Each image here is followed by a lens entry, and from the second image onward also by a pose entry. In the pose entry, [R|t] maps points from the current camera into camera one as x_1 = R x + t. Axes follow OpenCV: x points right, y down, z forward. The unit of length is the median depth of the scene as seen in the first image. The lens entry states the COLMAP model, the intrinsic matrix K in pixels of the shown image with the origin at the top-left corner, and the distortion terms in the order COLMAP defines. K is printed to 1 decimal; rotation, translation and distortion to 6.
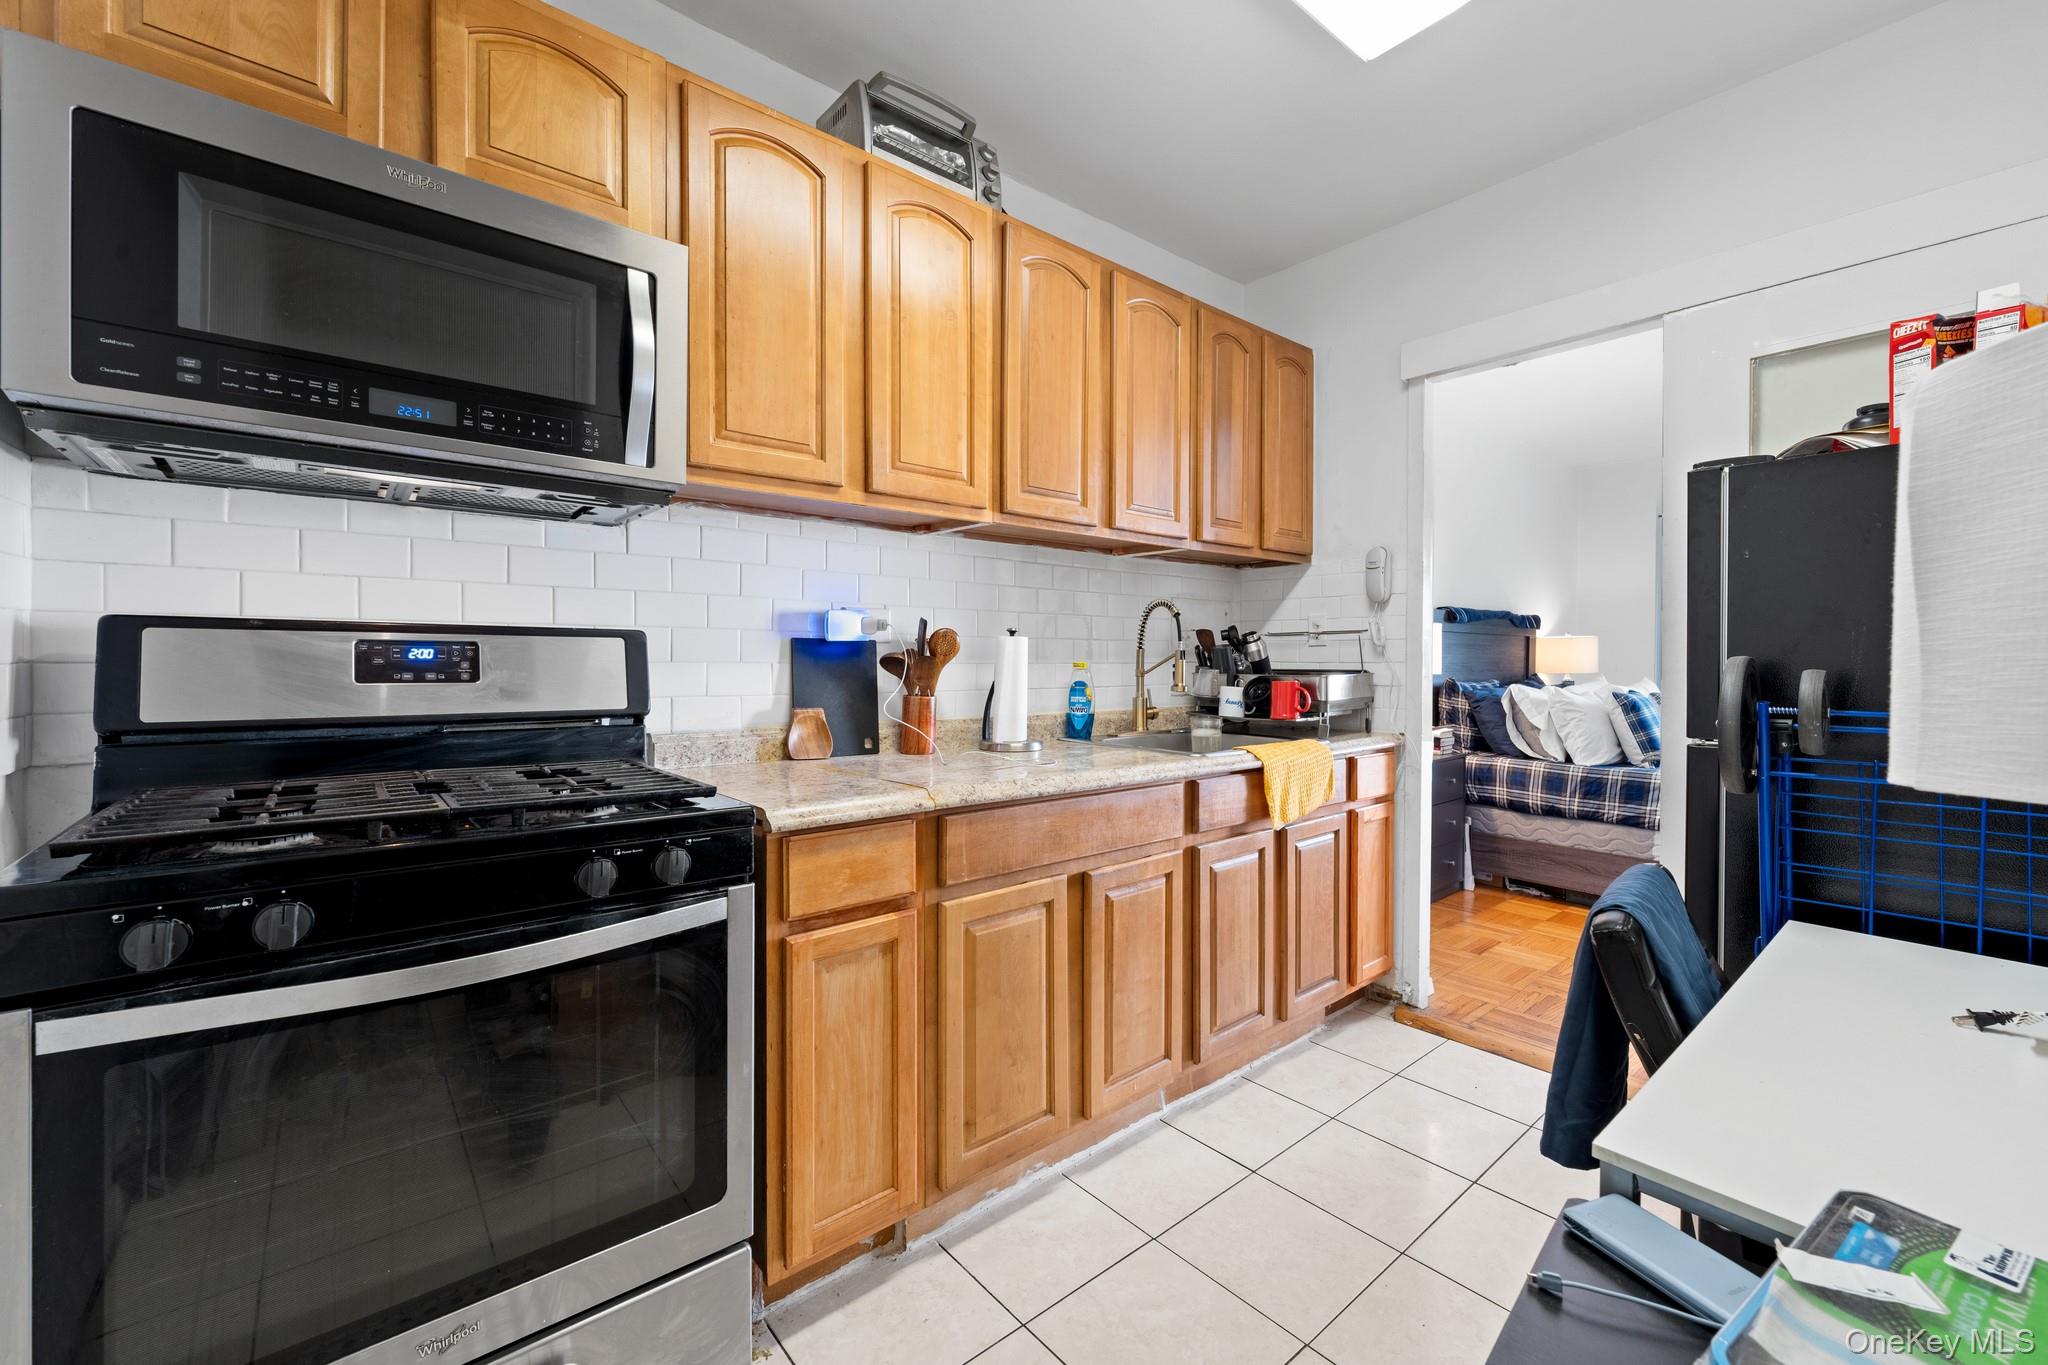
lens RADIAL K [[830.5, 0, 1030.8], [0, 830.5, 674.1], [0, 0, 1]] dist [0.000871, -0.000418]
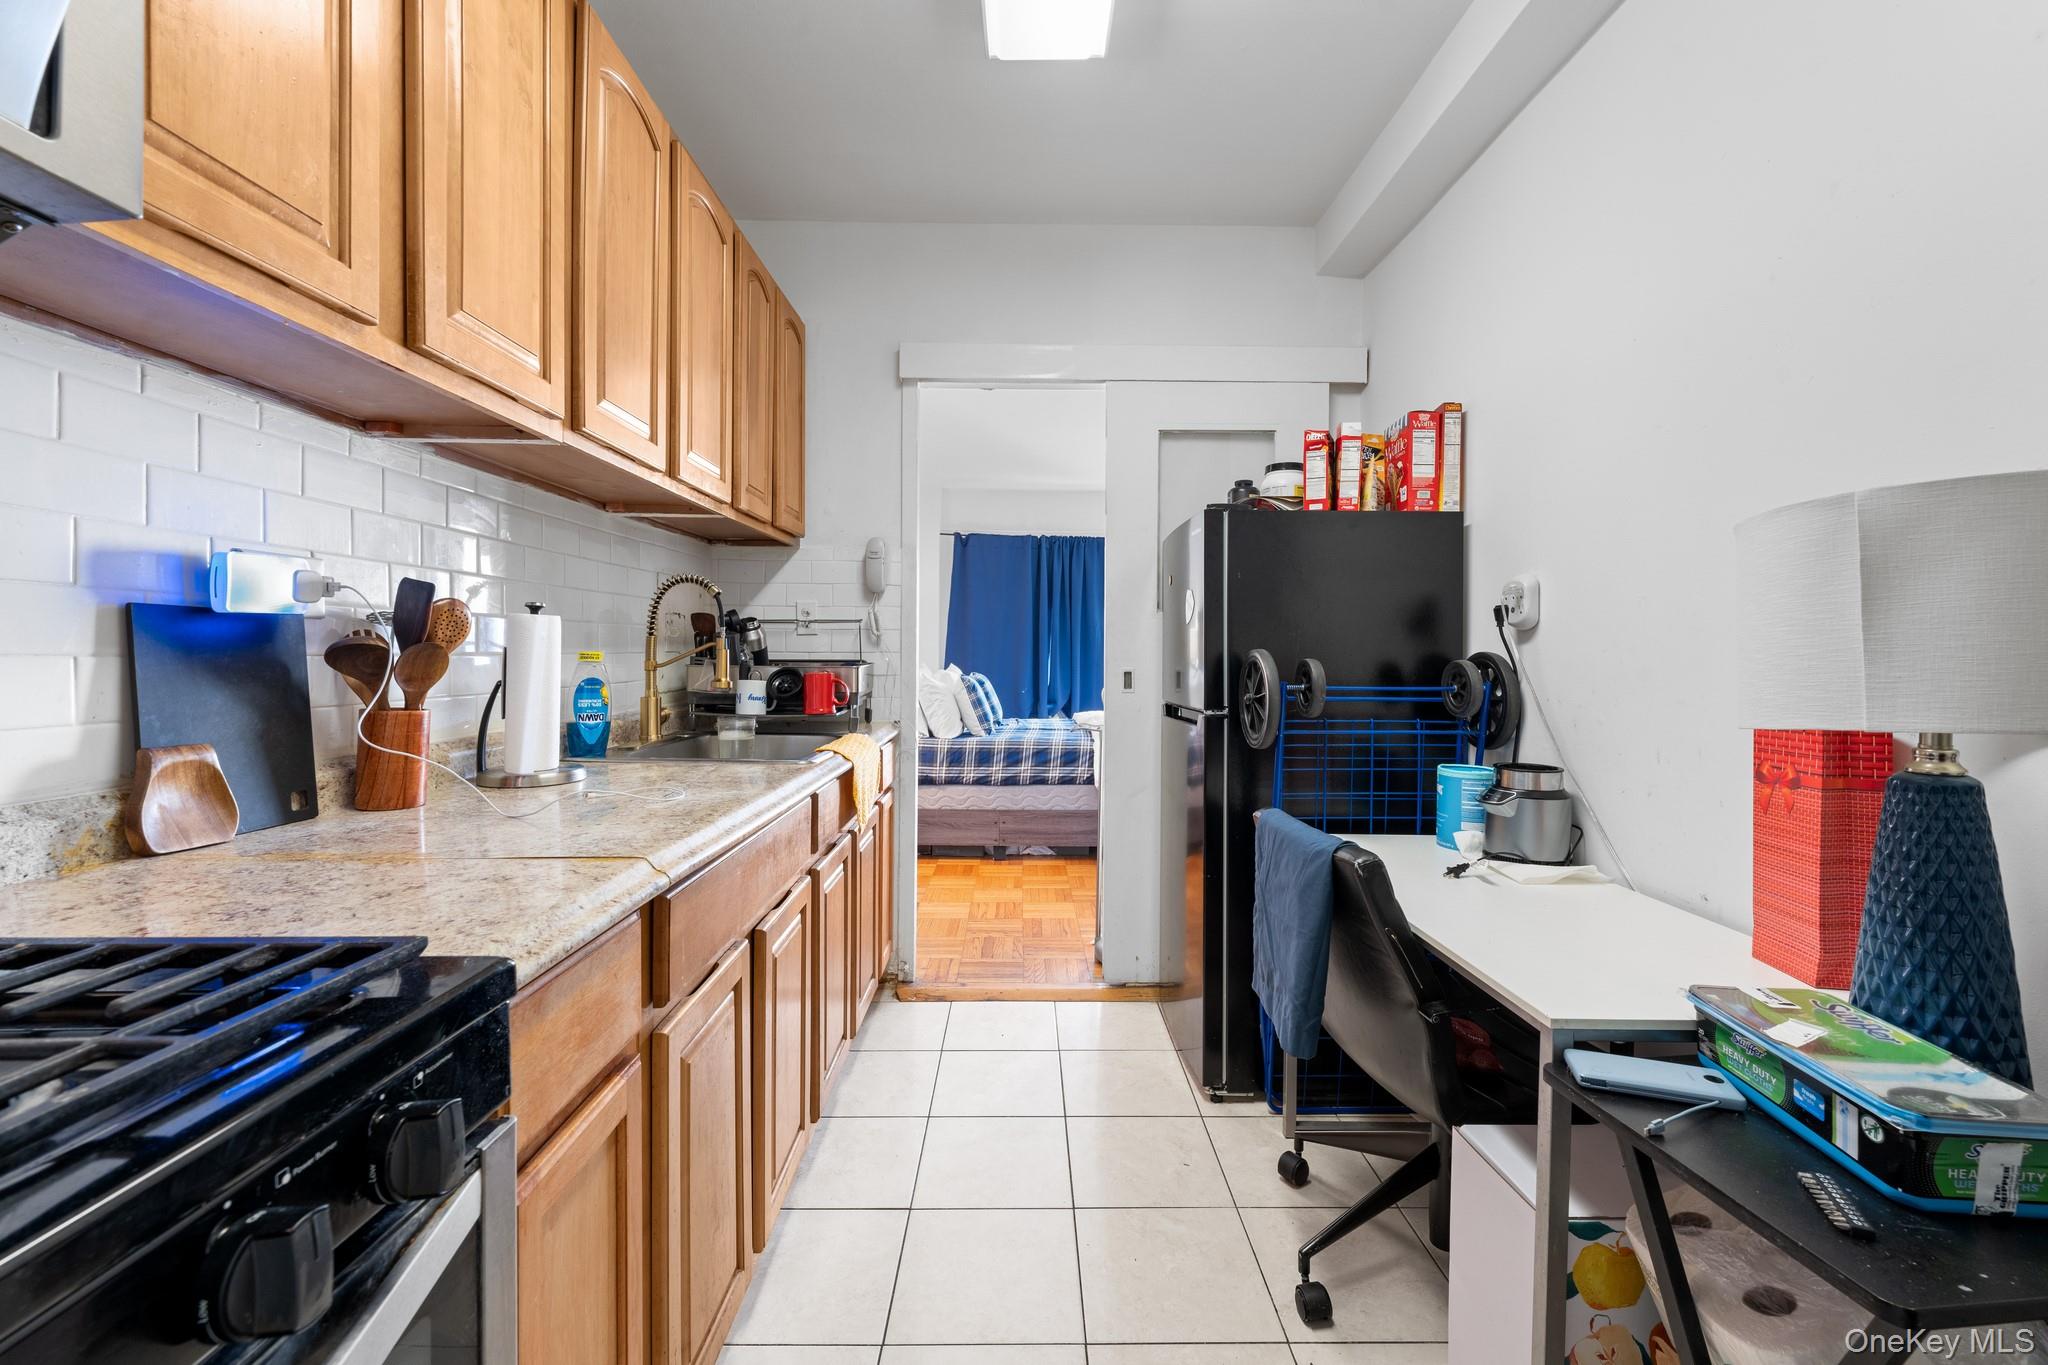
lens RADIAL K [[829.4, 0, 1027.9], [0, 829.4, 667.4], [0, 0, 1]] dist [0.000115, -0.000247]
pose [[0.640808, -0.014317, 0.767568, -0.293352], [0.009347, 0.999897, 0.010847, -0.006271], [-0.767644, 0.000224, 0.640876, 0.268041]]
